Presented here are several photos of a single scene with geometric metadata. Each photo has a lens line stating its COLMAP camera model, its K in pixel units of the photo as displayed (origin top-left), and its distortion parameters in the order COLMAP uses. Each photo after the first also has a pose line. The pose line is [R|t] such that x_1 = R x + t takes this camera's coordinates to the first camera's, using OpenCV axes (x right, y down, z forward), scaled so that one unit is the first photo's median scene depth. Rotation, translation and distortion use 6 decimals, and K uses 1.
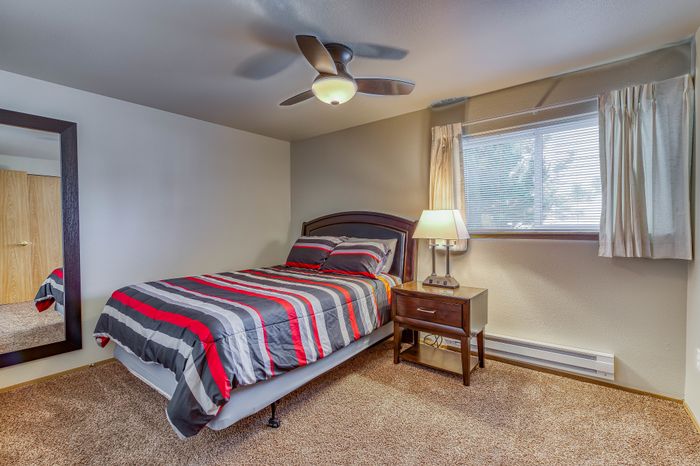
lens RADIAL K [[307.2, 0, 351.0], [0, 307.2, 230.4], [0, 0, 1]] dist [0.001497, 0.000349]
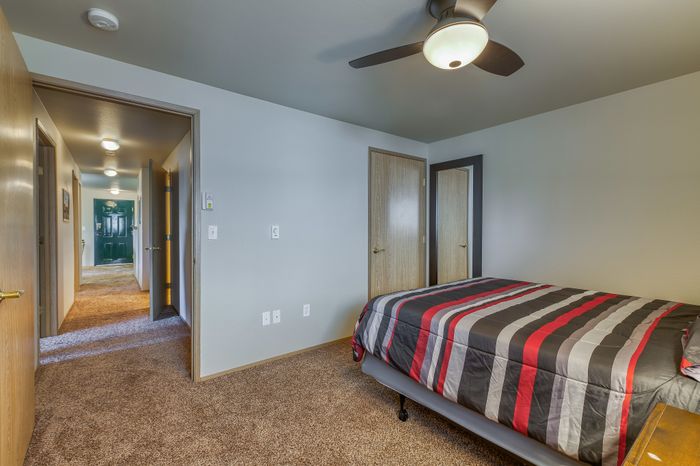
lens RADIAL K [[307.2, 0, 350.8], [0, 307.2, 232.2], [0, 0, 1]] dist [0.001497, 0.000349]
pose [[-0.220726, 0.013563, -0.975242, 0.769171], [-0.014913, 0.999739, 0.017279, -0.023717], [0.975222, 0.018358, -0.220466, 0.976055]]
